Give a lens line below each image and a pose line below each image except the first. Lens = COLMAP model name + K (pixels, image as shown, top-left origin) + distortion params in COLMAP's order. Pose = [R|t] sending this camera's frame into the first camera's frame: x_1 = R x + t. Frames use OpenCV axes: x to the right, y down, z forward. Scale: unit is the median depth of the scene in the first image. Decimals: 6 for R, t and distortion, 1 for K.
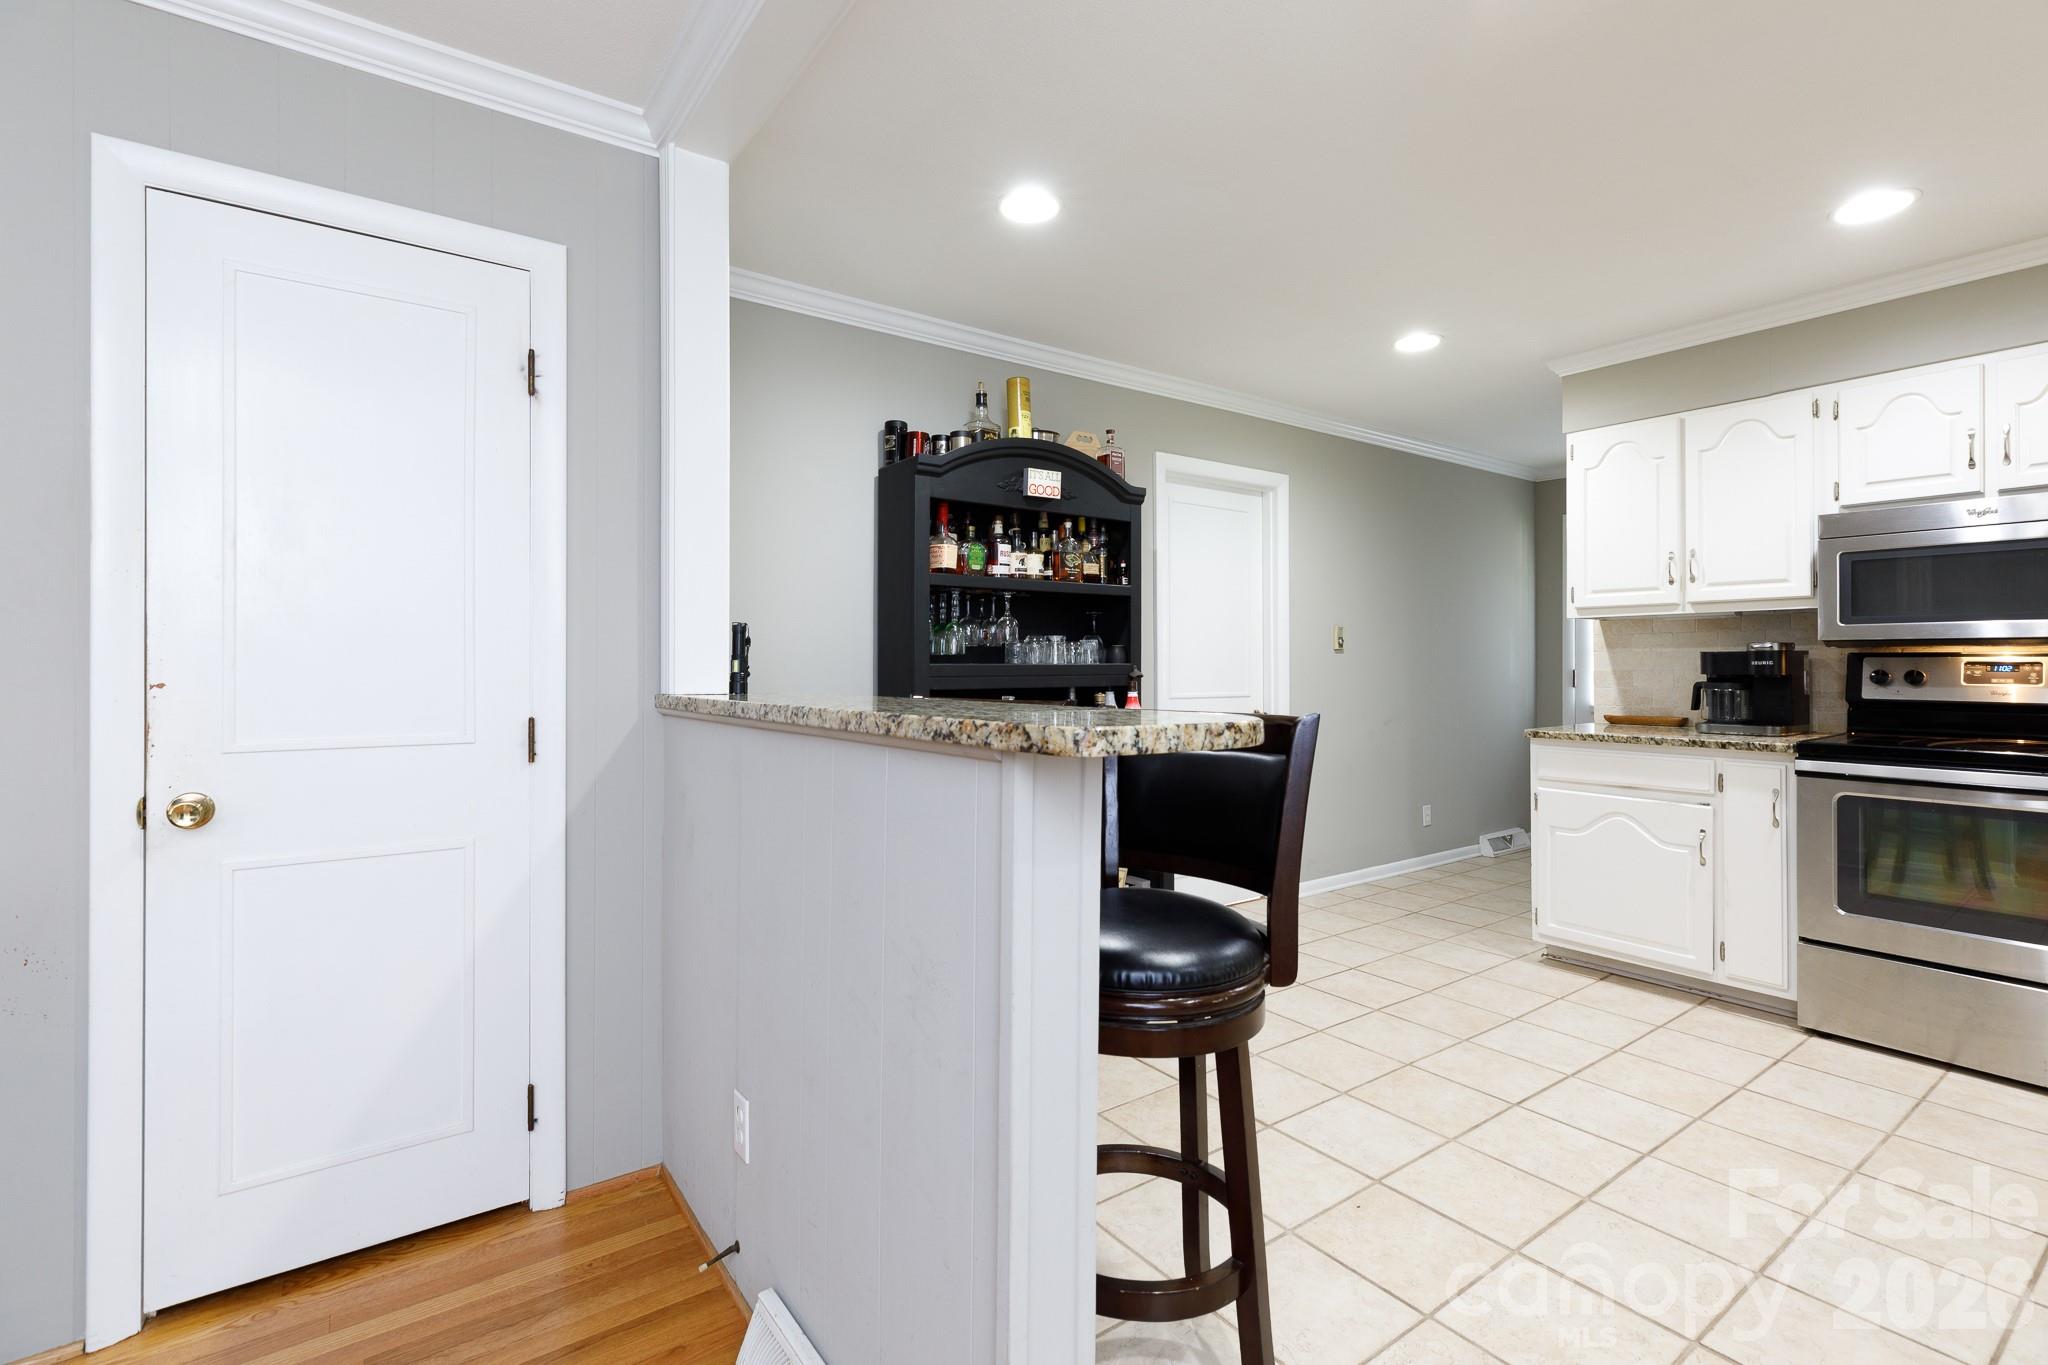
lens RADIAL K [[918.6, 0, 1035.4], [0, 918.6, 660.9], [0, 0, 1]] dist [0.005672, -0.000750]
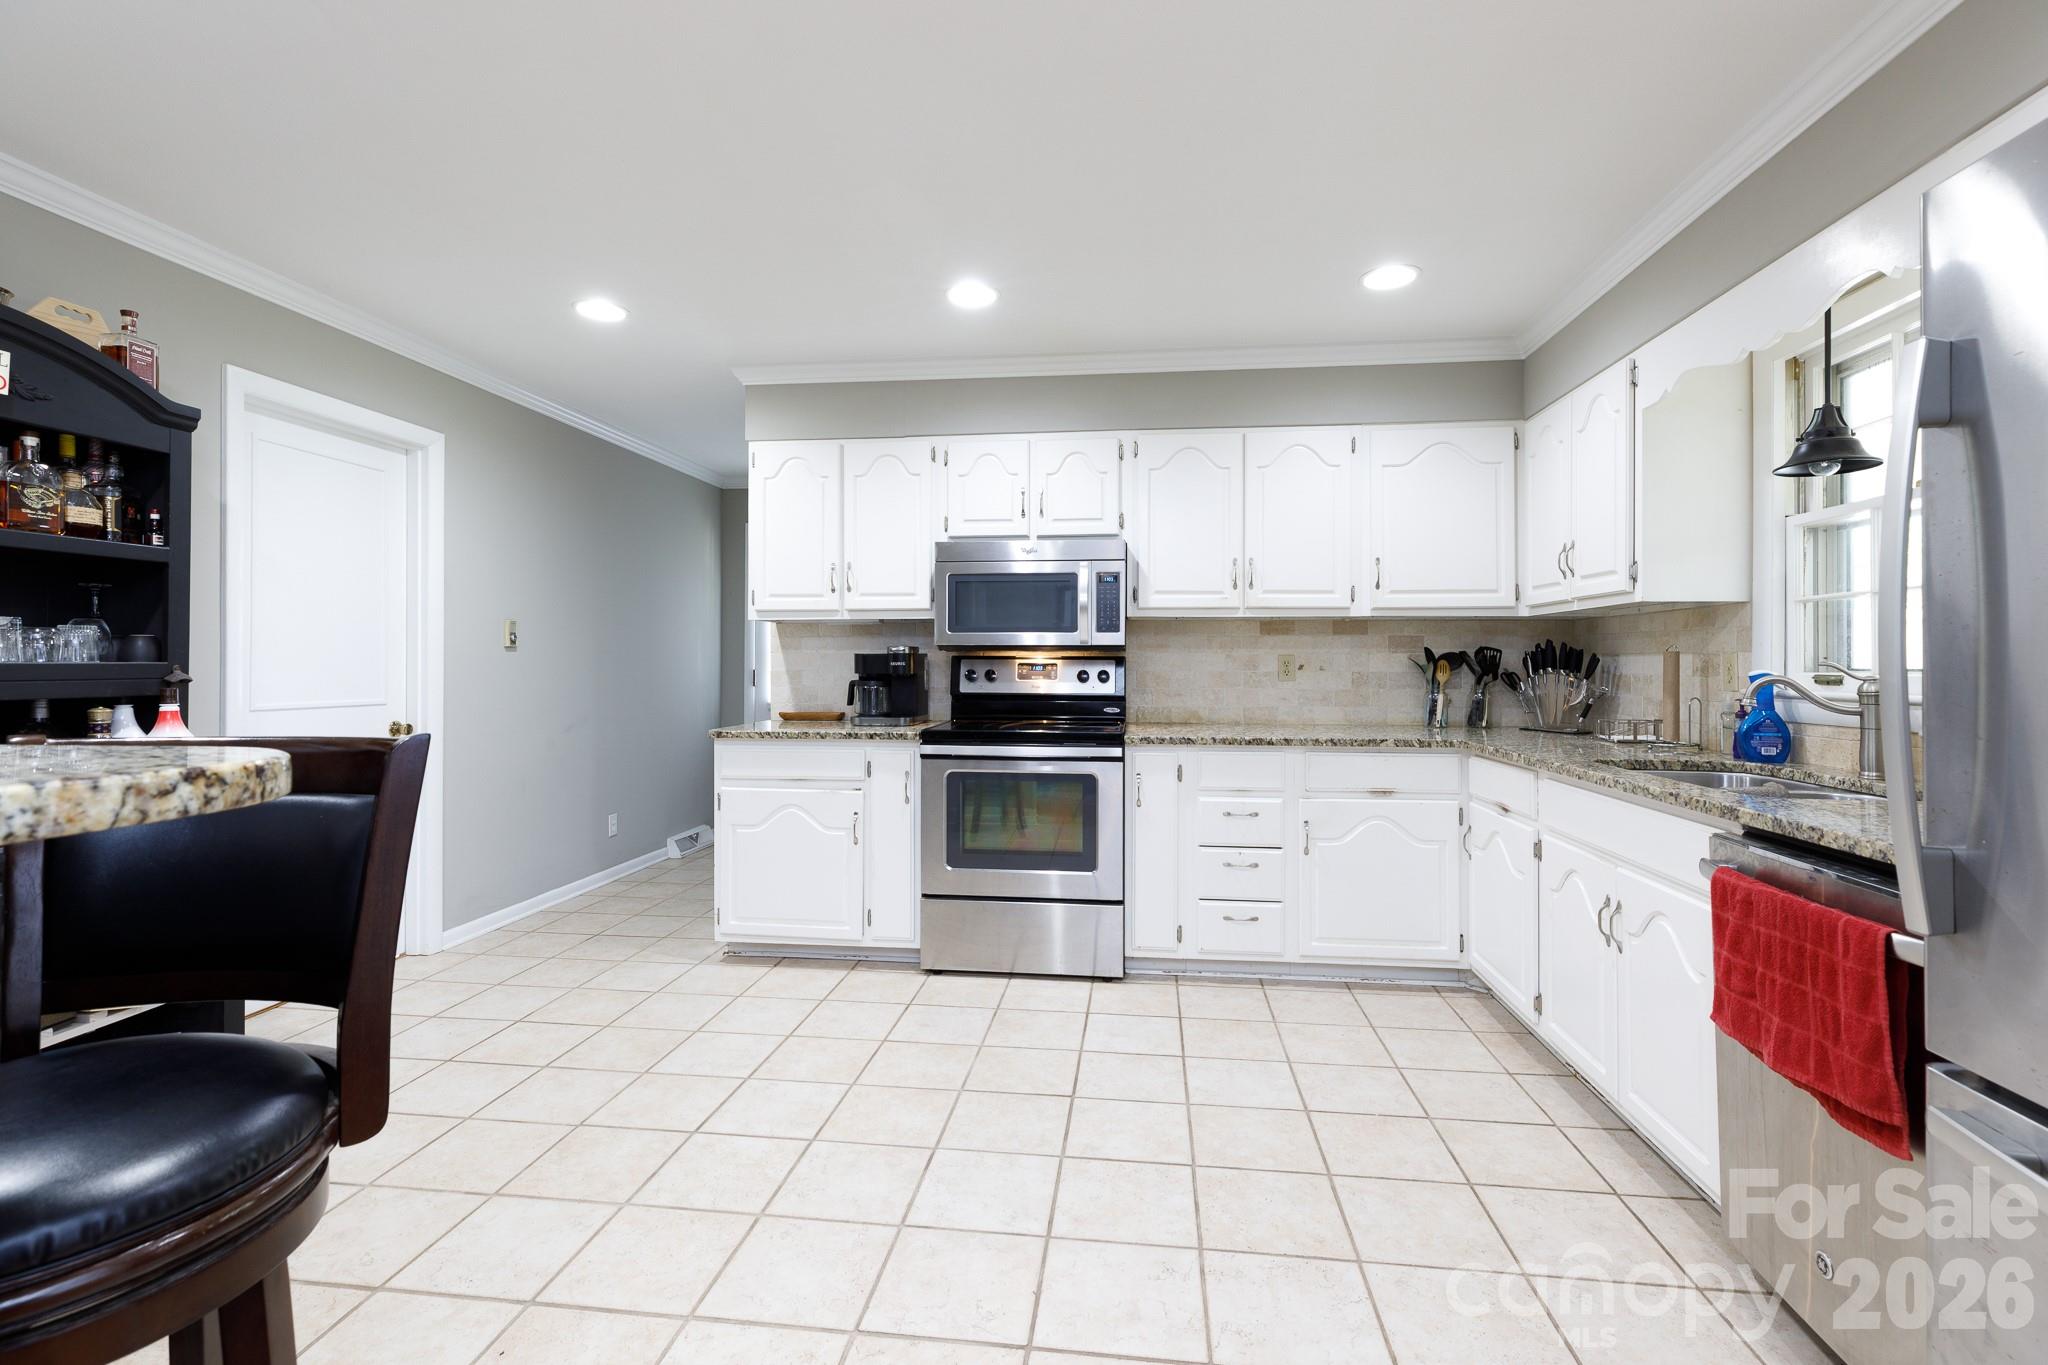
lens RADIAL K [[918.6, 0, 1017.9], [0, 918.6, 659.0], [0, 0, 1]] dist [0.005672, -0.000750]
pose [[0.690172, 0.006126, 0.723619, 0.050093], [-0.004546, 0.999981, -0.004130, 0.000458], [-0.723631, -0.000439, 0.690187, 0.085115]]
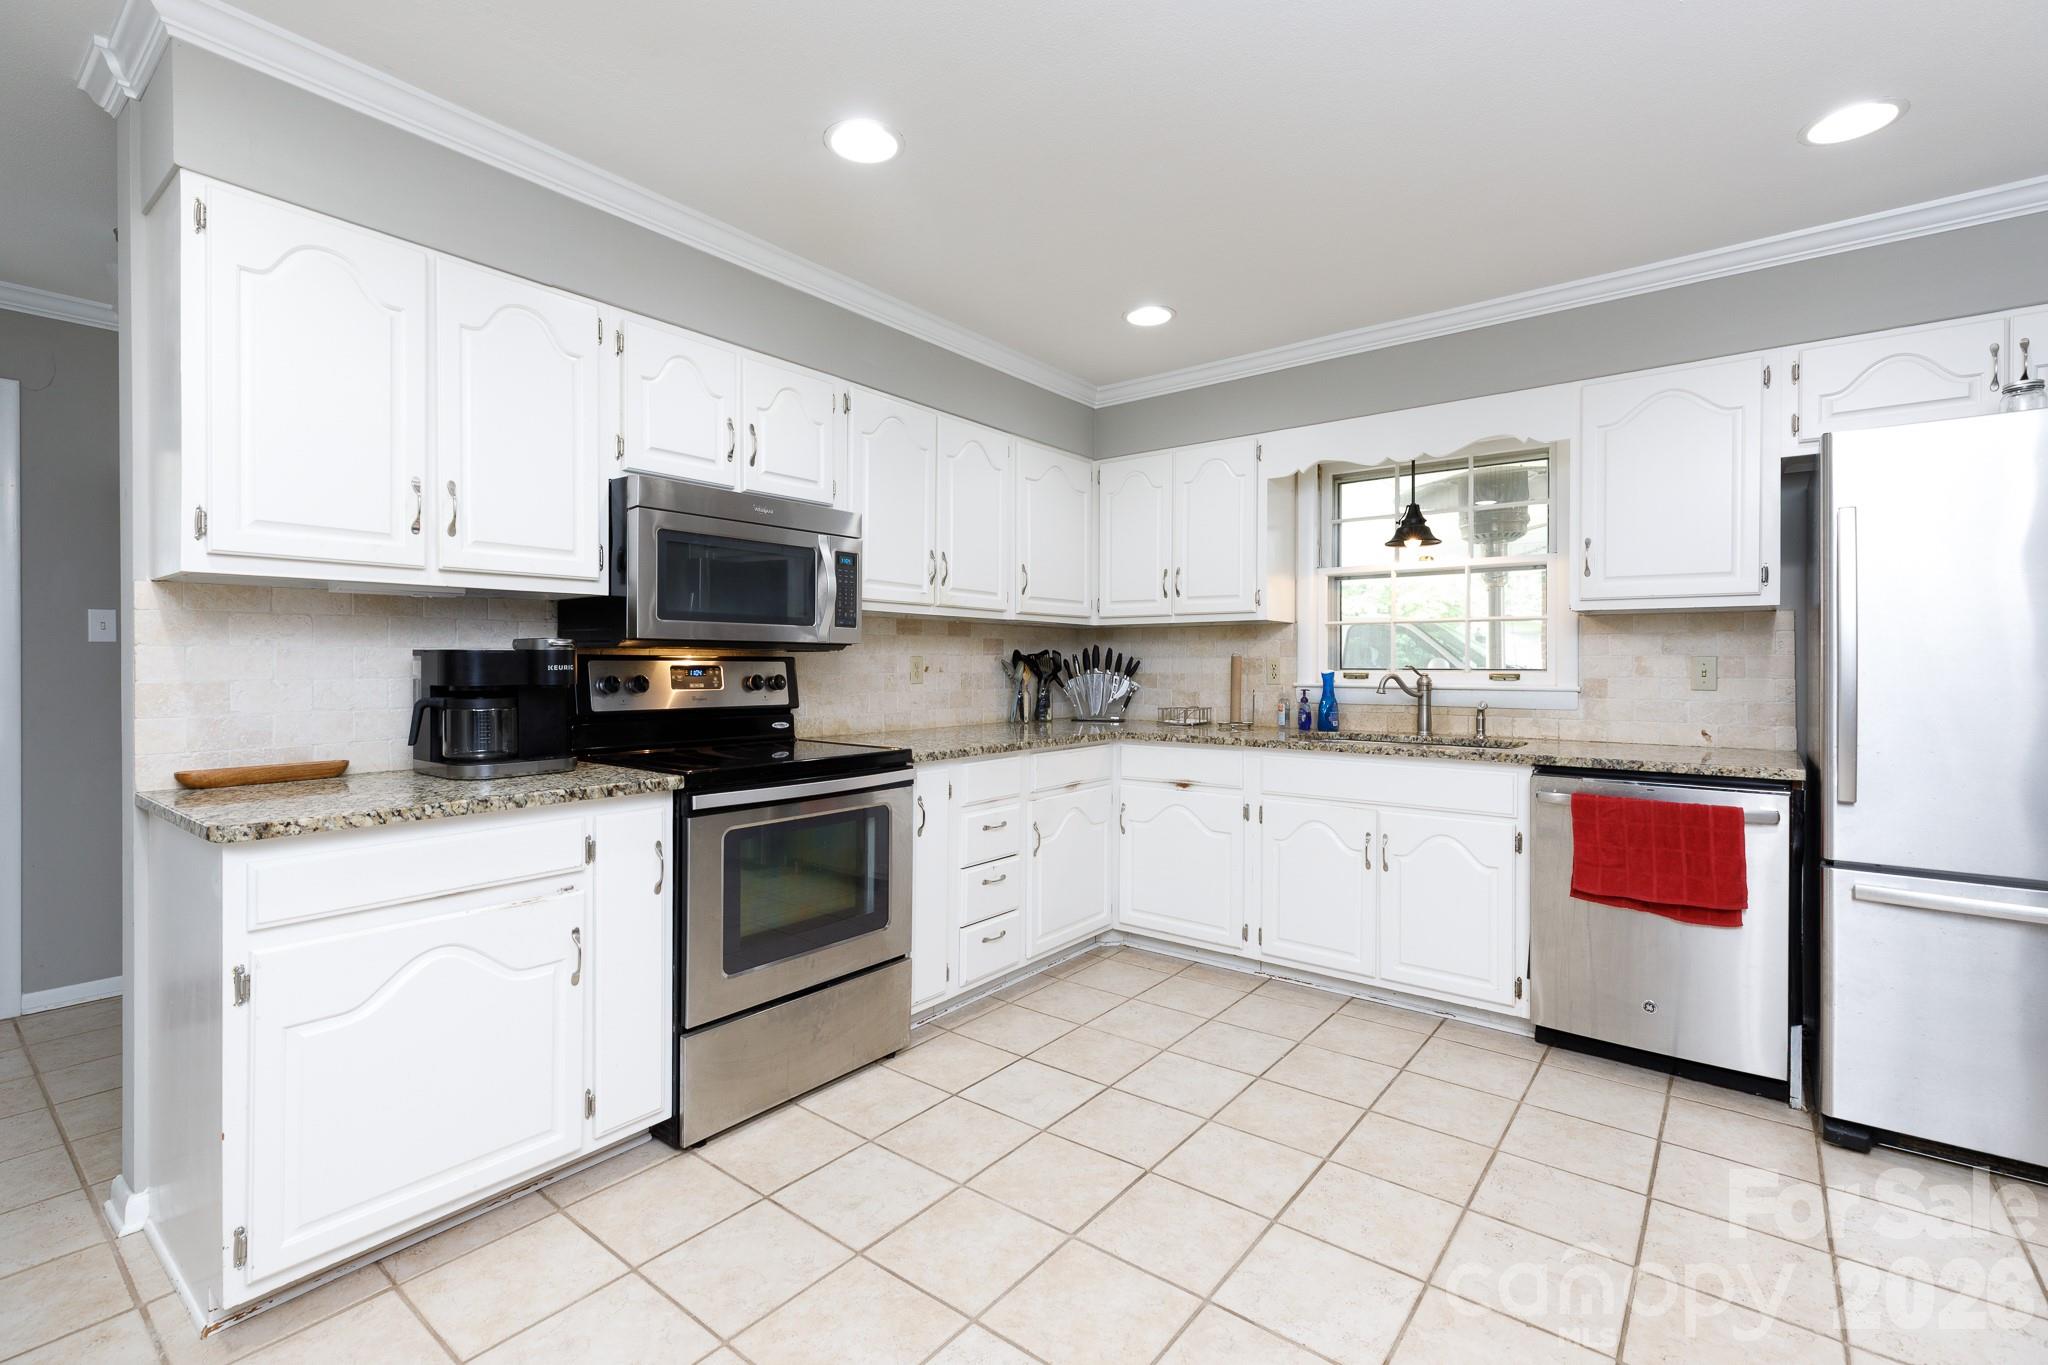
lens RADIAL K [[918.6, 0, 1017.7], [0, 918.6, 669.0], [0, 0, 1]] dist [0.005672, -0.000750]
pose [[-0.261038, -0.004526, 0.965318, 0.028117], [-0.002806, 0.999988, 0.003930, -0.000464], [-0.965324, -0.001682, -0.261048, 0.857475]]
